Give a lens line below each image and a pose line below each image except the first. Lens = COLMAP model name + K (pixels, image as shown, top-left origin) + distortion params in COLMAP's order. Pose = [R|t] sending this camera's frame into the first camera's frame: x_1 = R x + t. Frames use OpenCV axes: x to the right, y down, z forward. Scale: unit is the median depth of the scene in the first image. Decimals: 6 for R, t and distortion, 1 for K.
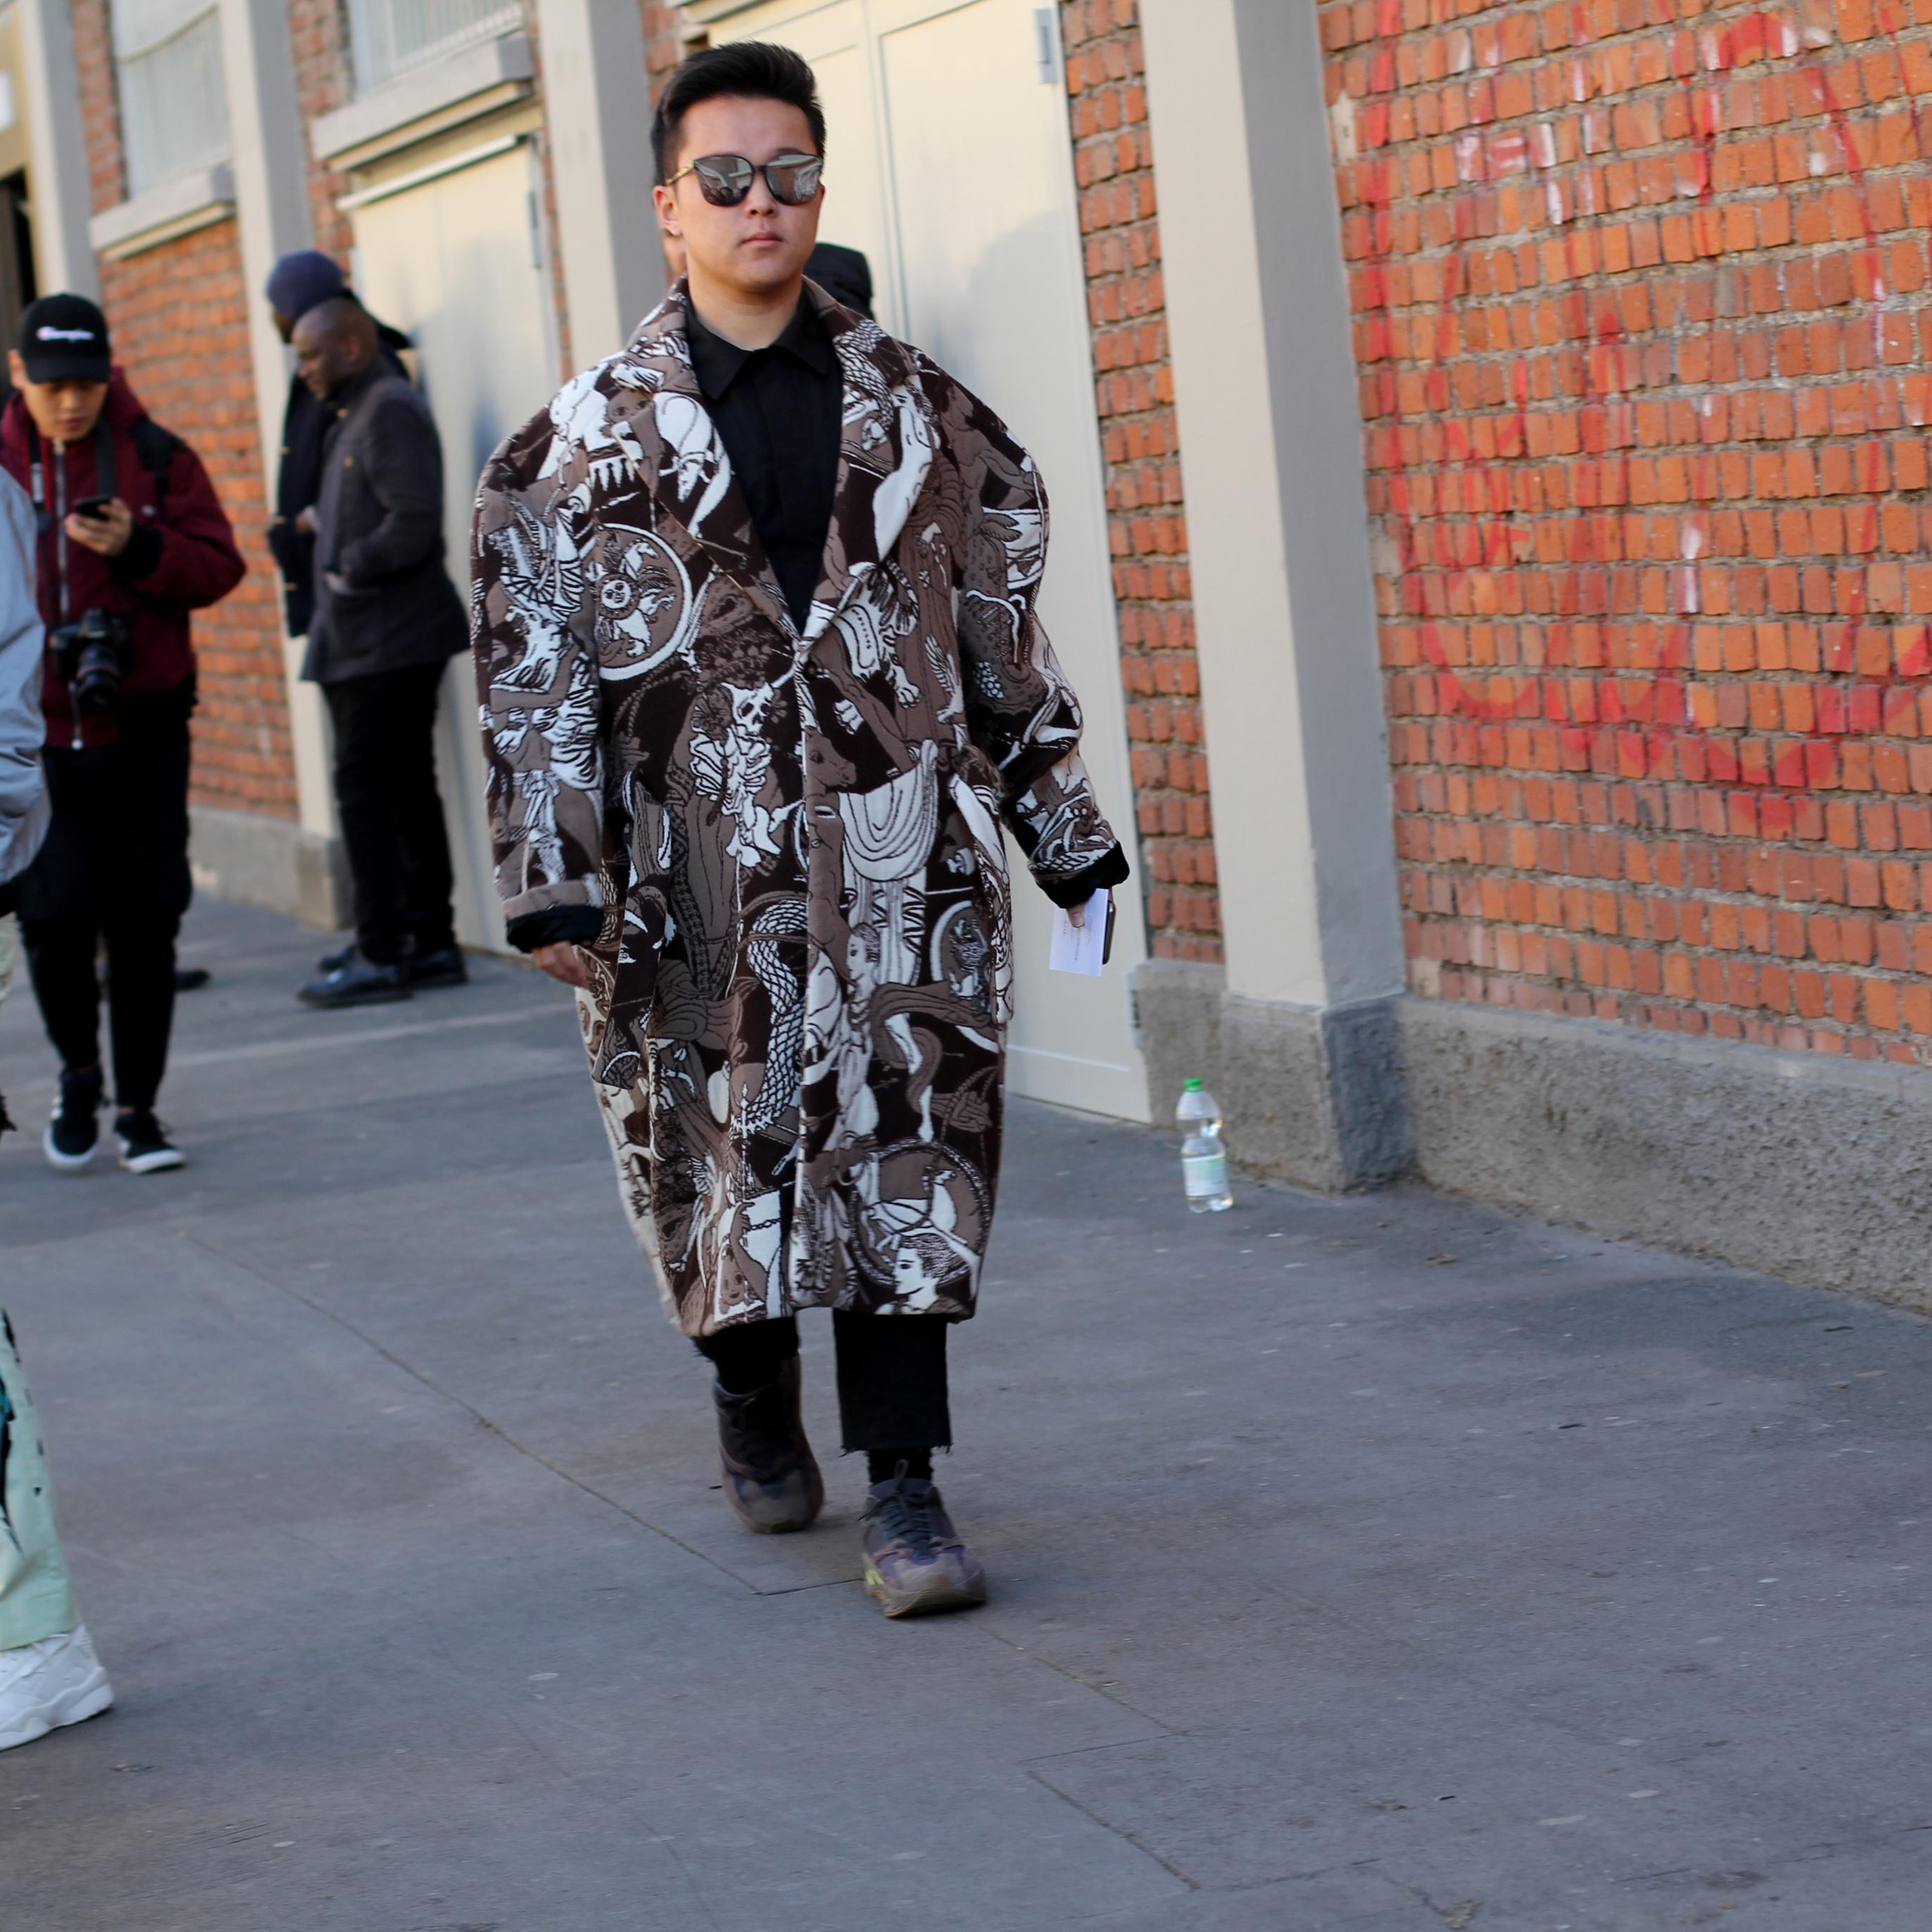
lens RADIAL K [[6738.6, 0, 959.8], [0, 6738.6, 961.4], [0, 0, 1]] dist [-0.077486, 0.000000]
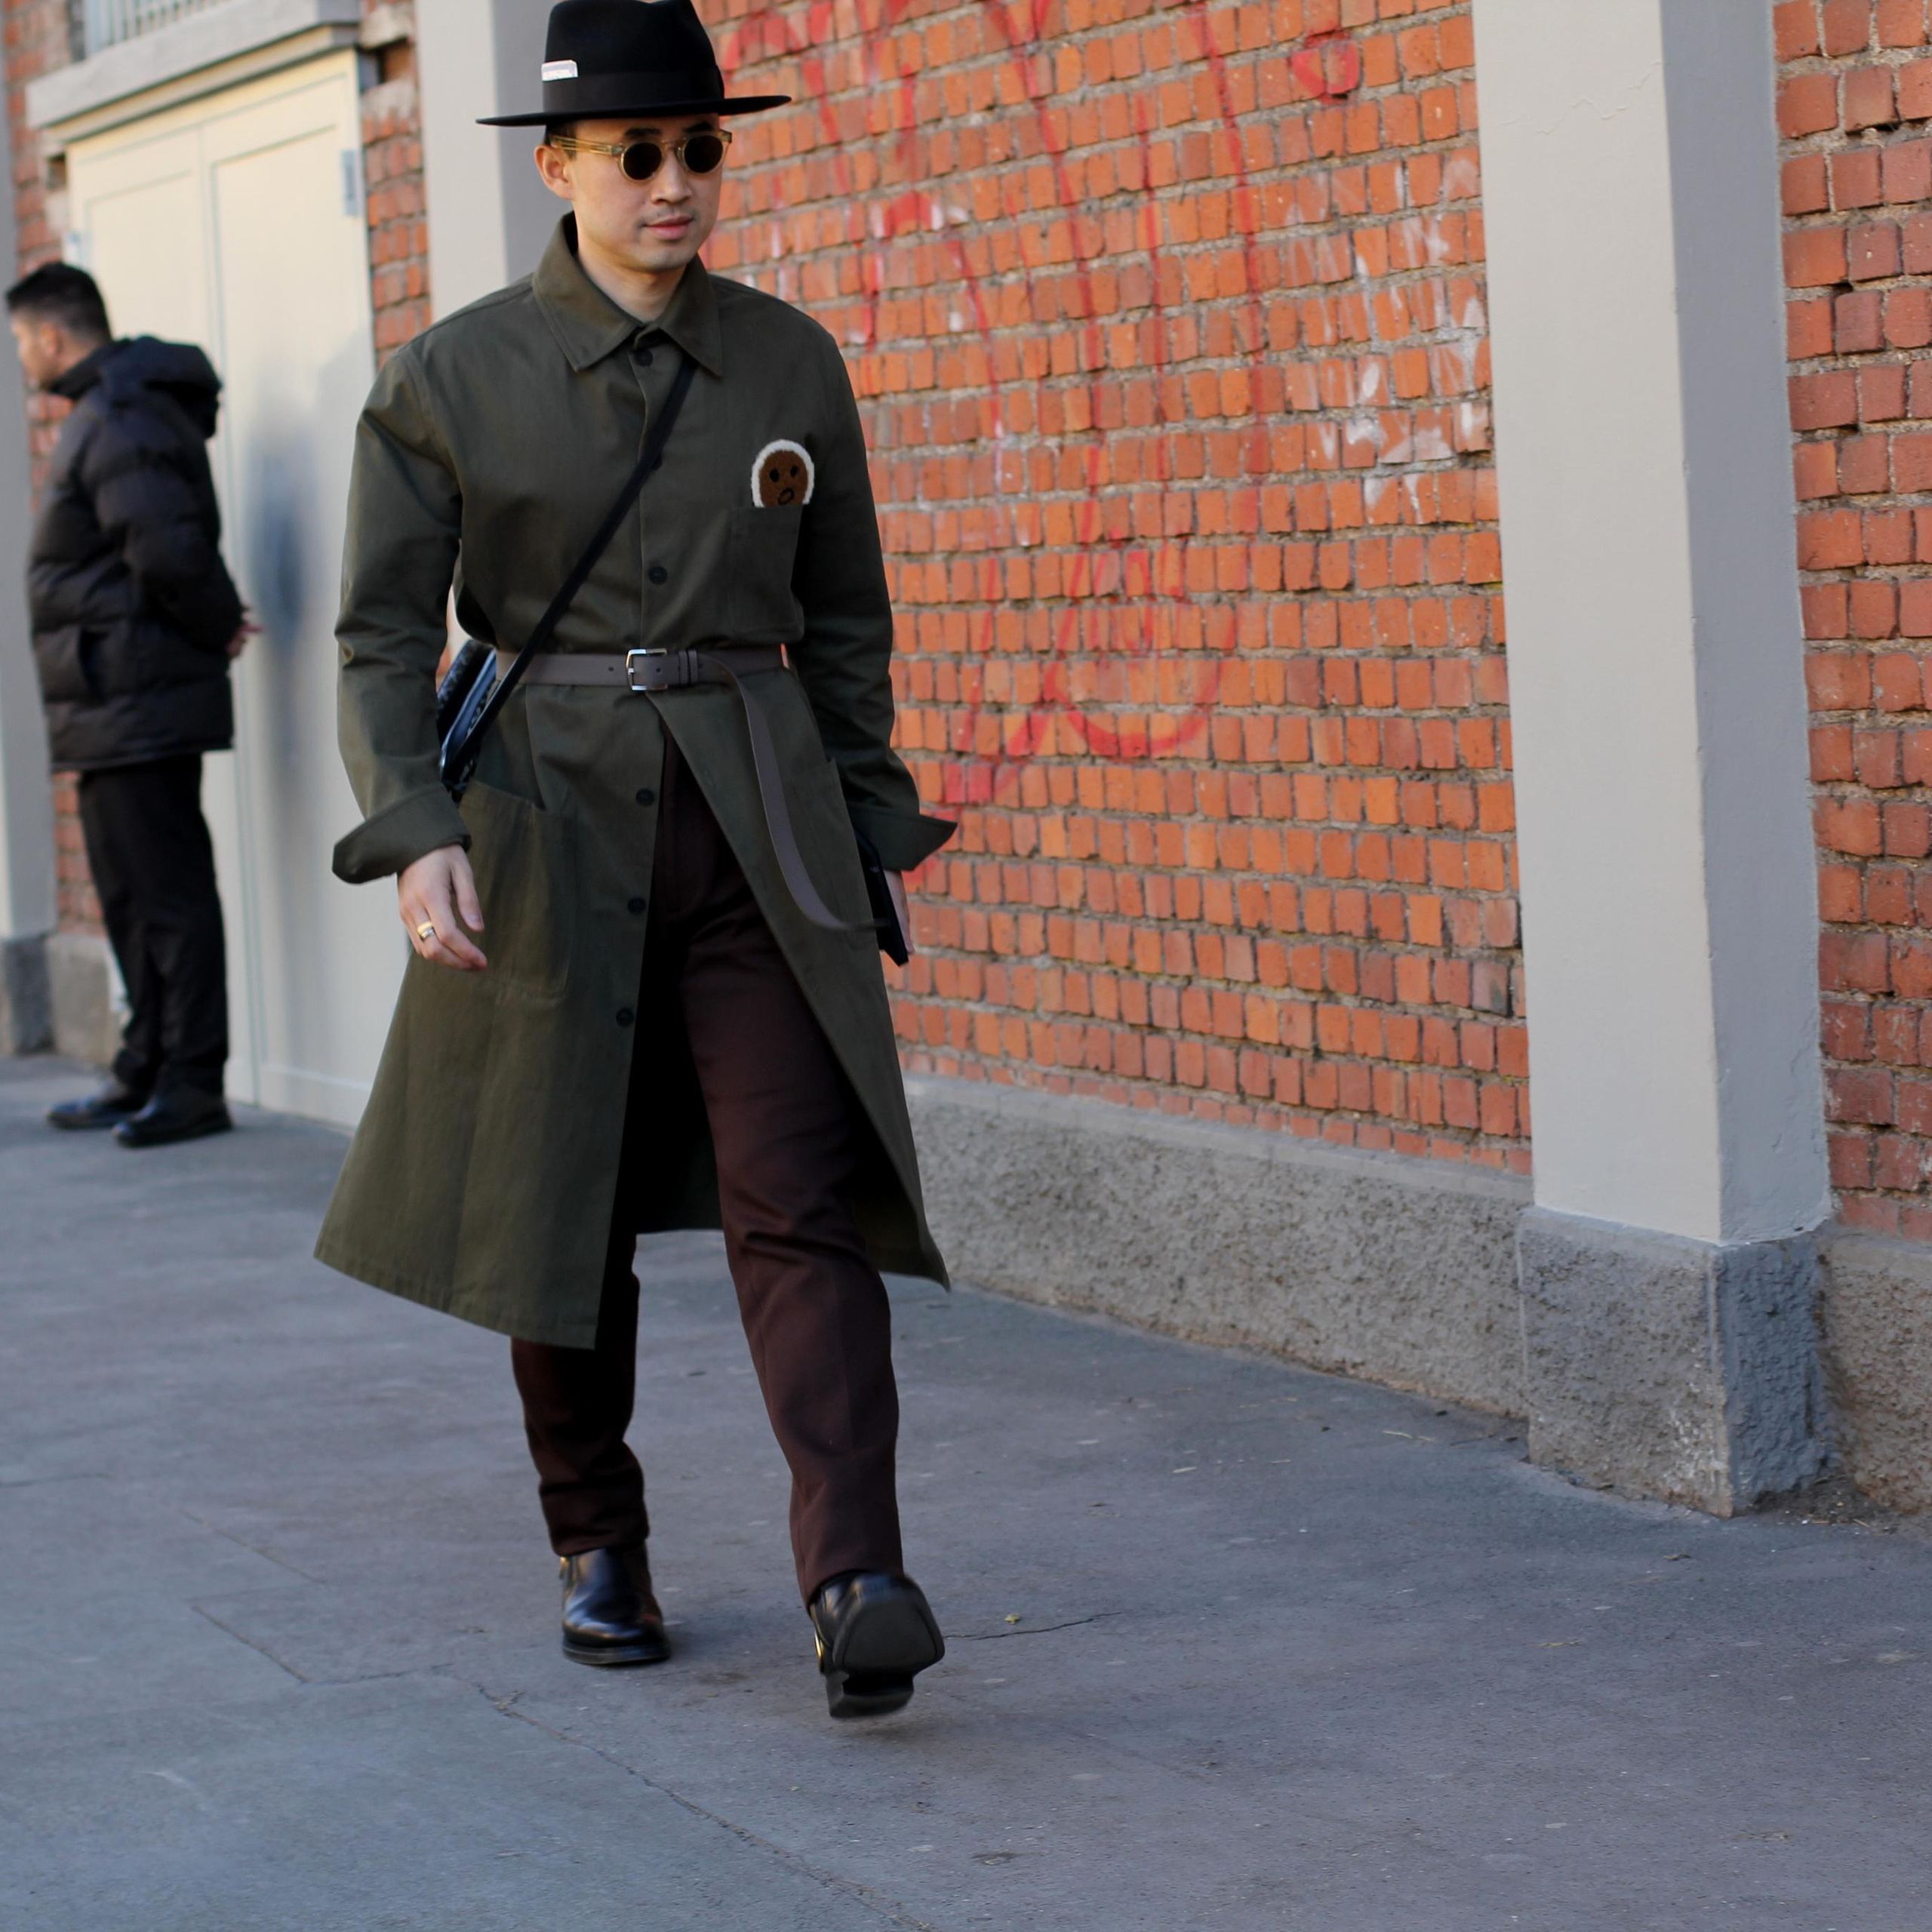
lens RADIAL K [[6738.6, 0, 856.7], [0, 6738.6, 1048.5], [0, 0, 1]] dist [-0.077486, 0.000000]
pose [[0.996907, 0.035803, 0.069964, 0.031461], [-0.035649, 0.999358, -0.003438, 0.013890], [-0.070042, 0.000934, 0.997544, -0.180426]]
